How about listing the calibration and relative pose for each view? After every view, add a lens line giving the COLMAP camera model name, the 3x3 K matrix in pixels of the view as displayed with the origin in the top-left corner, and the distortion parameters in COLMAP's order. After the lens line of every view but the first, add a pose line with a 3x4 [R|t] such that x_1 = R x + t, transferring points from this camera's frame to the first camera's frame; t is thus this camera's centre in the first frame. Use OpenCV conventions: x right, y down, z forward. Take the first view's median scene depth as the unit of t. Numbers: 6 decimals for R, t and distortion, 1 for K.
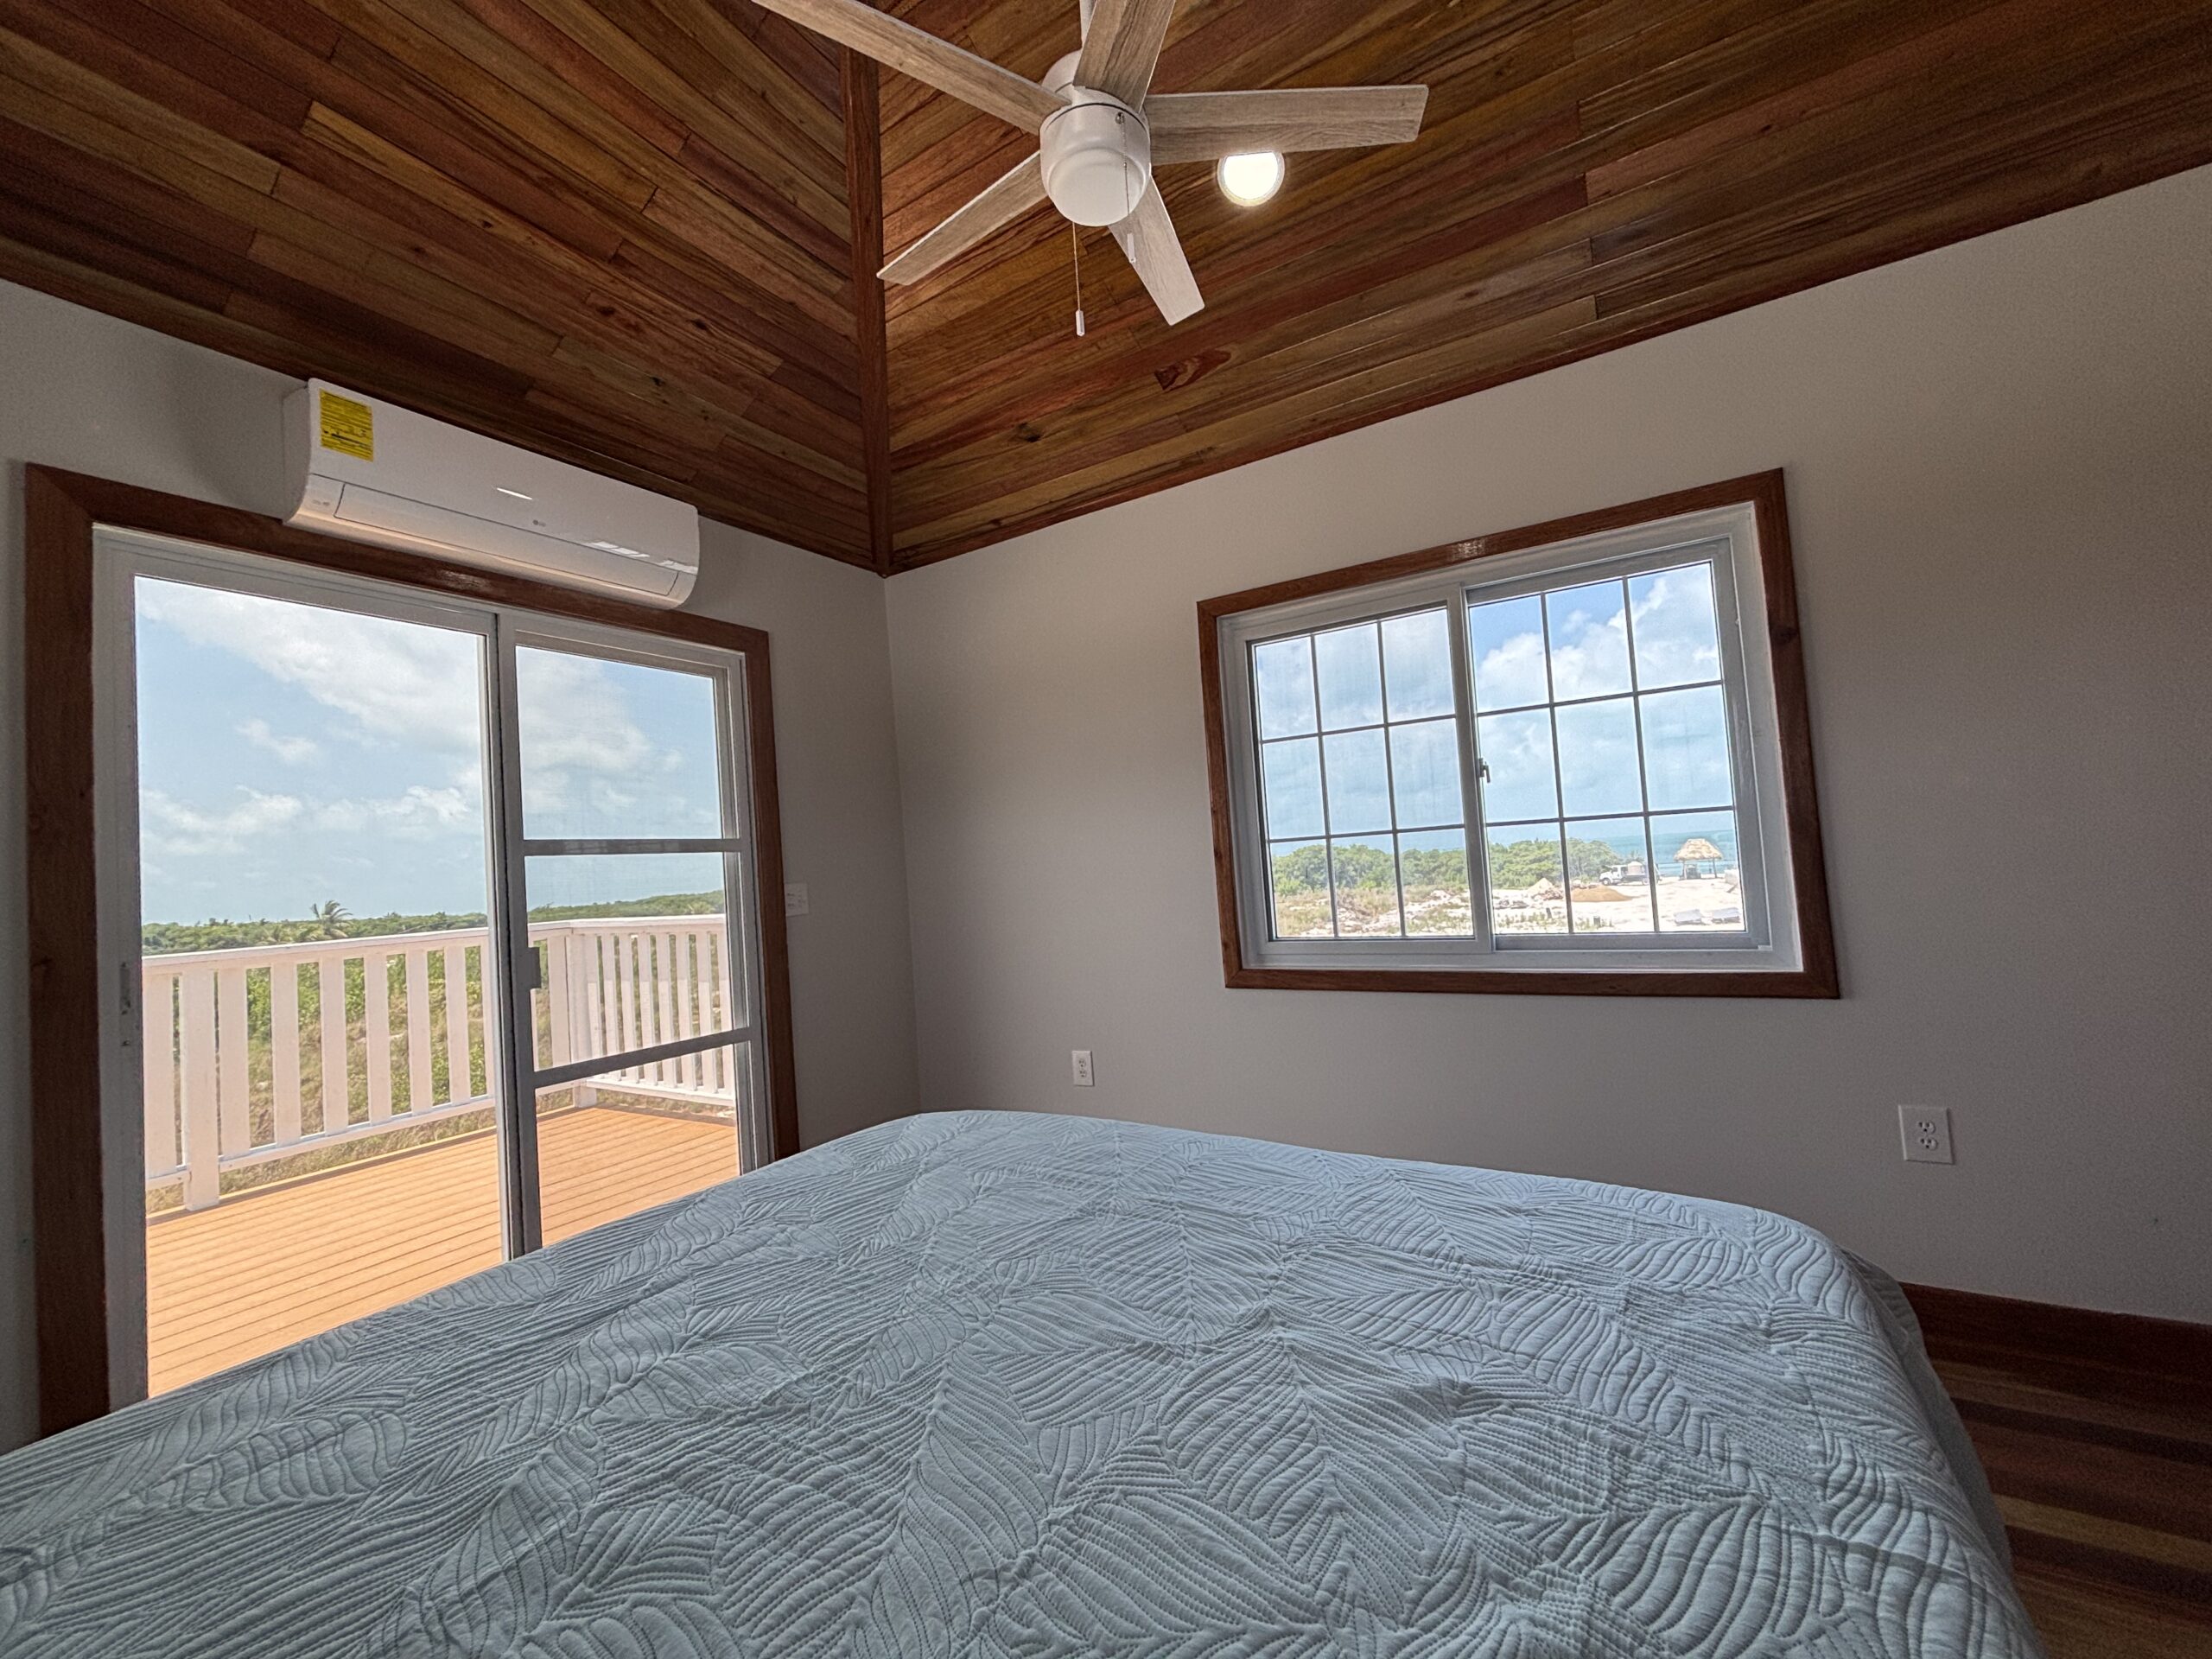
lens RADIAL K [[897.1, 0, 1106.0], [0, 897.1, 829.5], [0, 0, 1]] dist [0.000134, 0.000228]
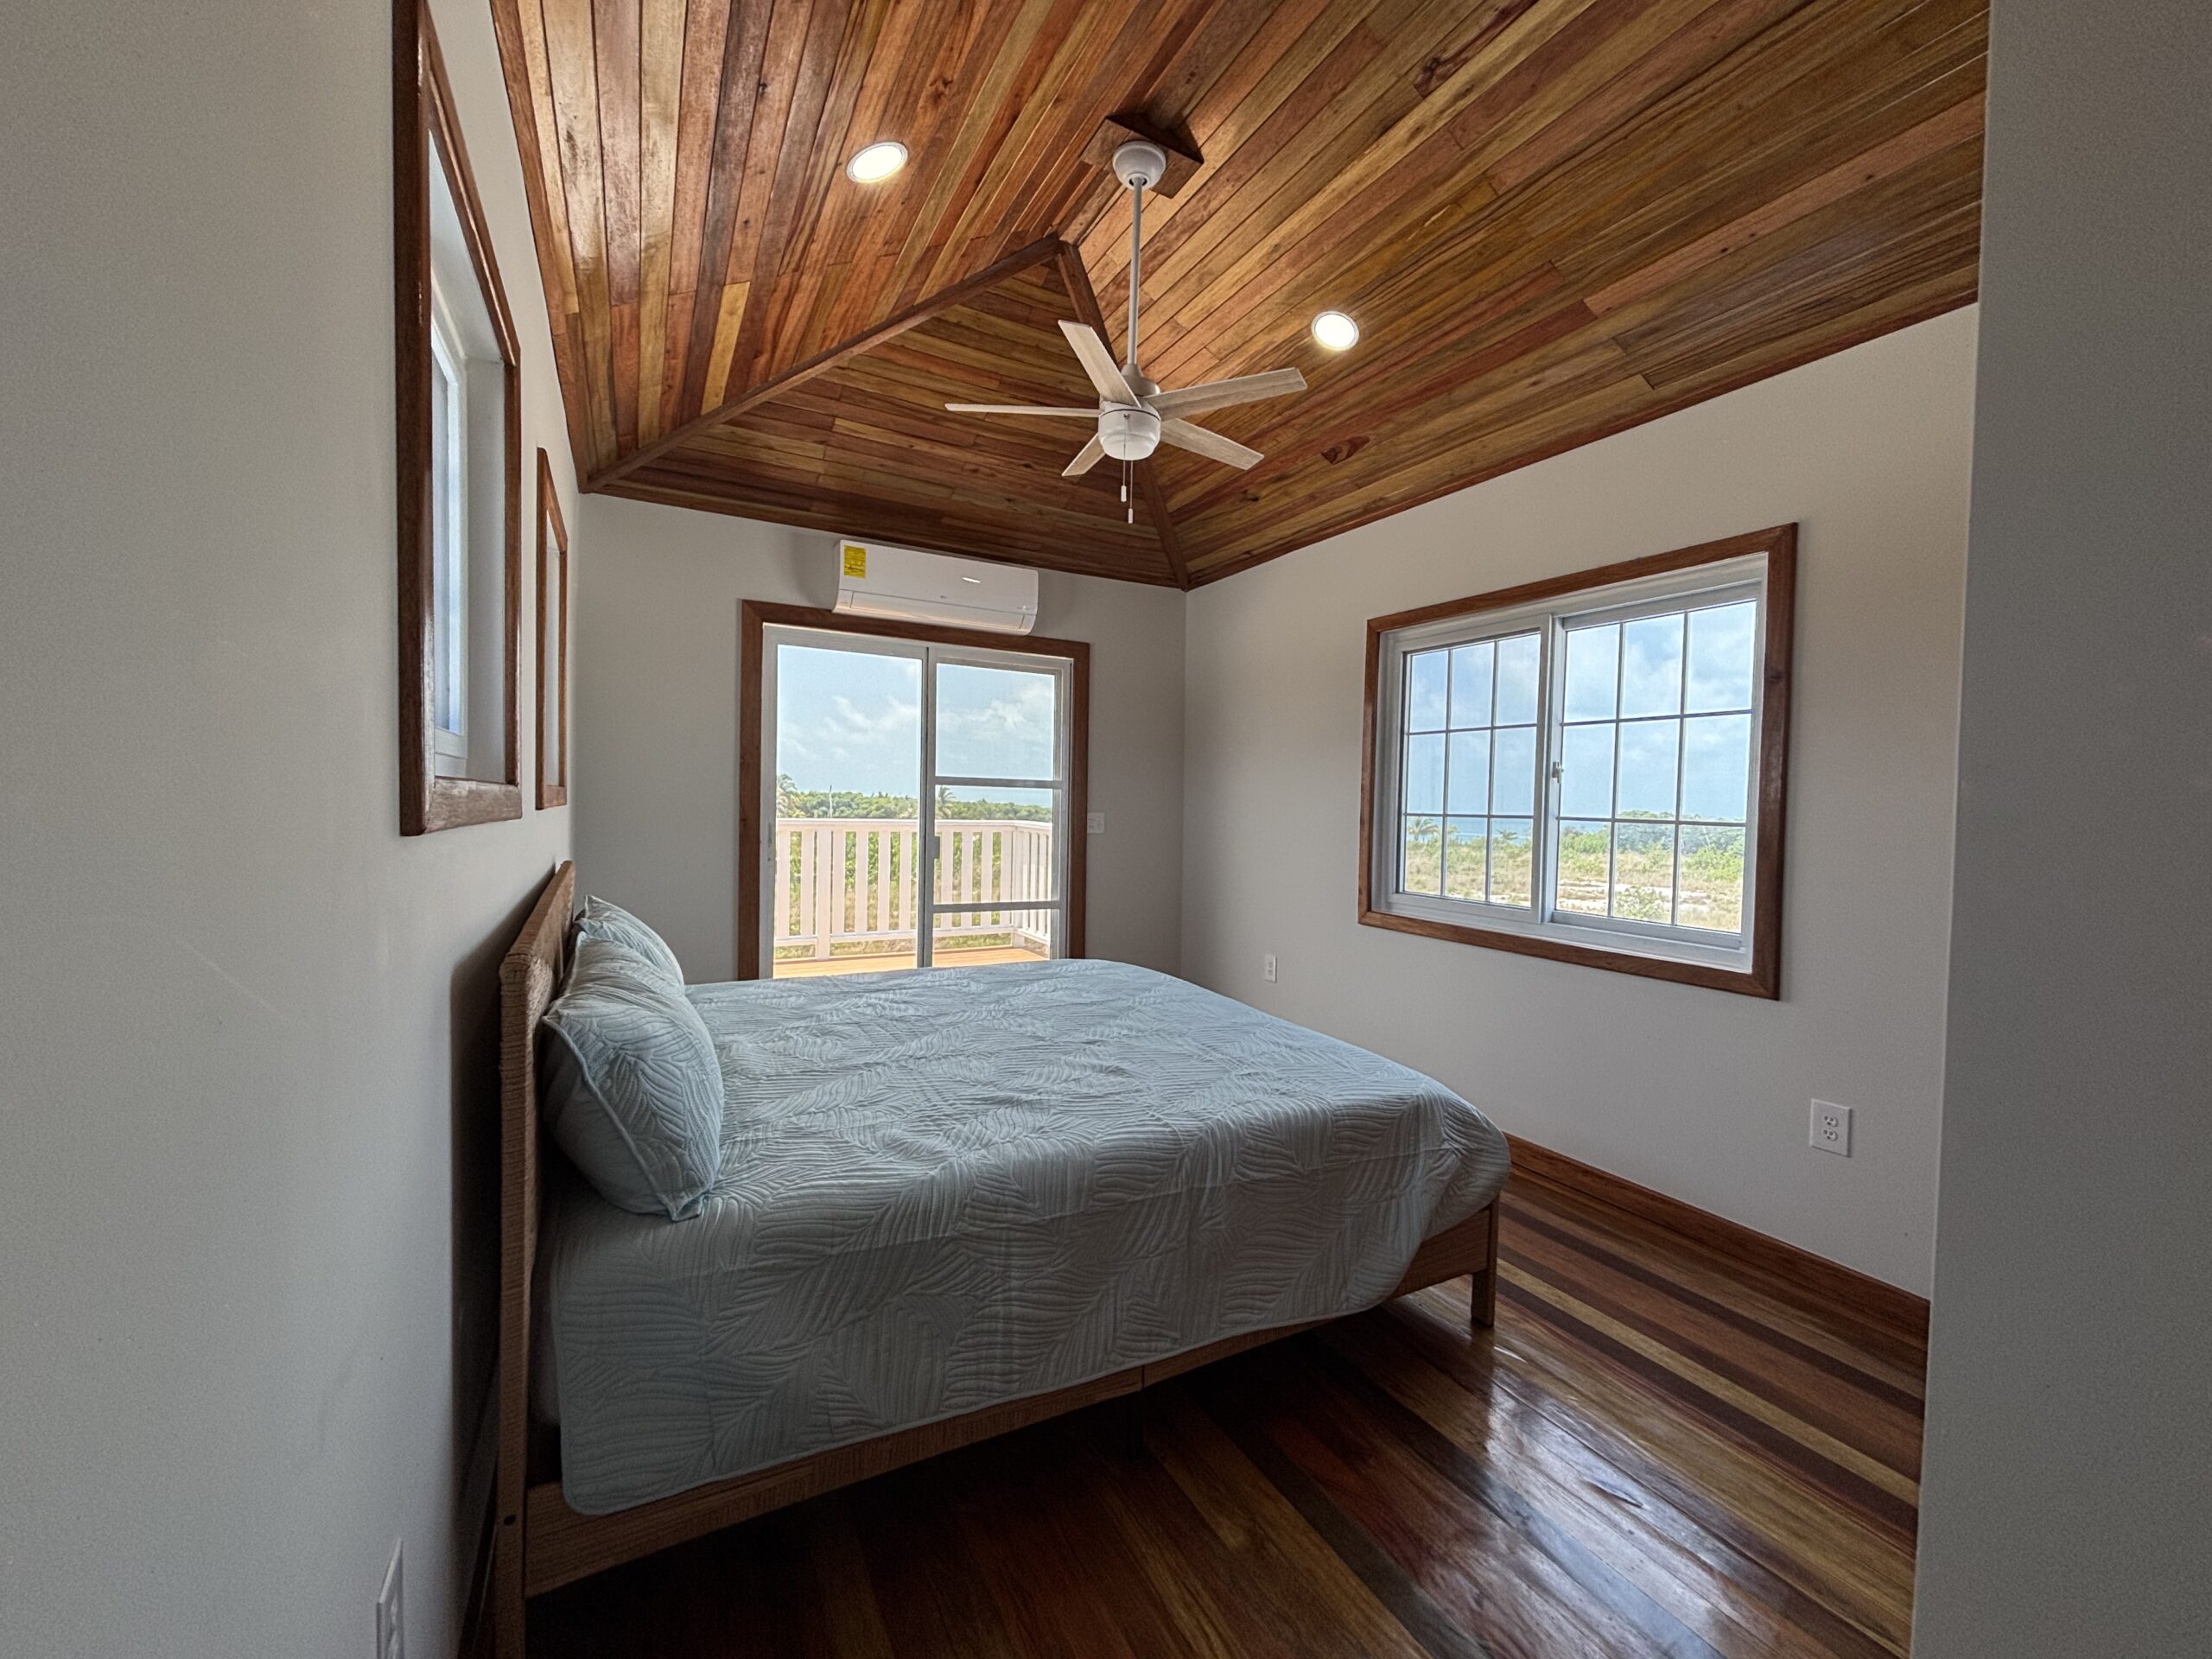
lens RADIAL K [[897.1, 0, 1106.0], [0, 897.1, 829.5], [0, 0, 1]] dist [0.000134, 0.000228]
pose [[0.856260, 0.101564, -0.506462, 0.530012], [-0.059711, 0.993368, 0.098255, -0.072843], [0.513083, -0.053891, 0.856646, -0.337710]]
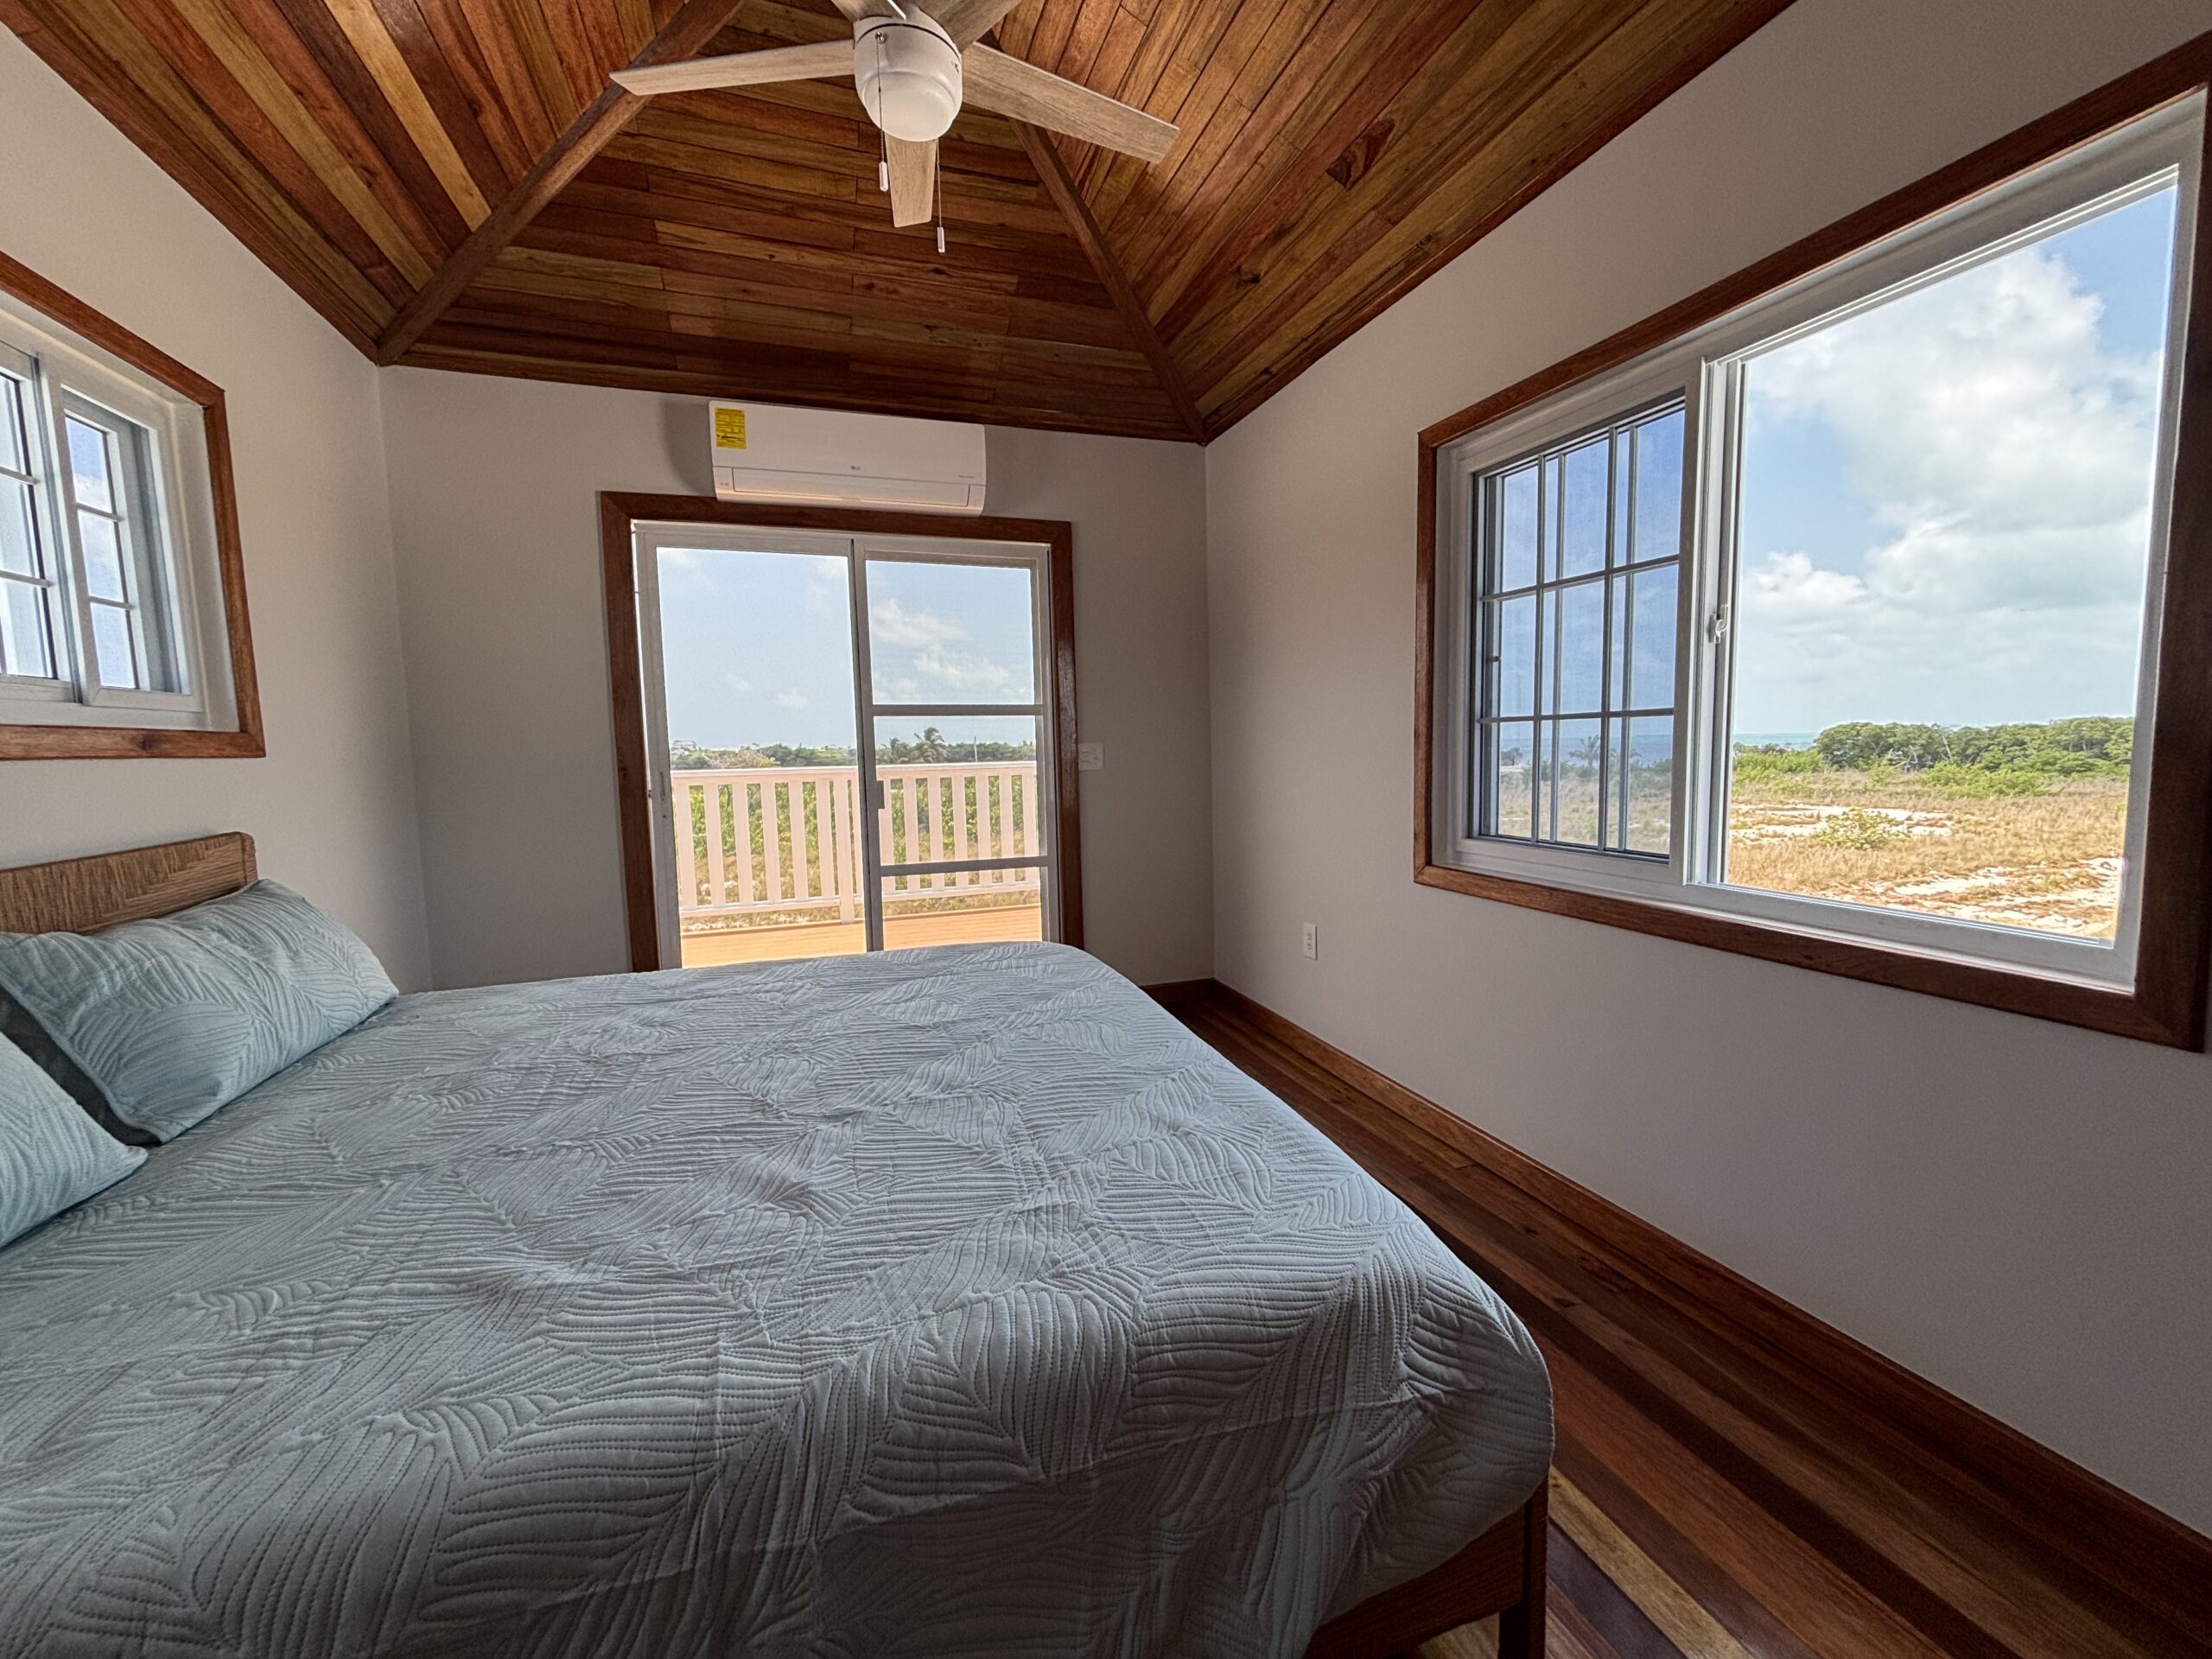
lens RADIAL K [[900.0, 0, 1115.2], [0, 900.0, 830.9], [0, 0, 1]] dist [-0.023481, 0.011082]
pose [[0.768876, 0.110431, -0.629789, 0.528694], [-0.003287, 0.985642, 0.168815, -0.028958], [0.639389, -0.127728, 0.758200, 0.145883]]
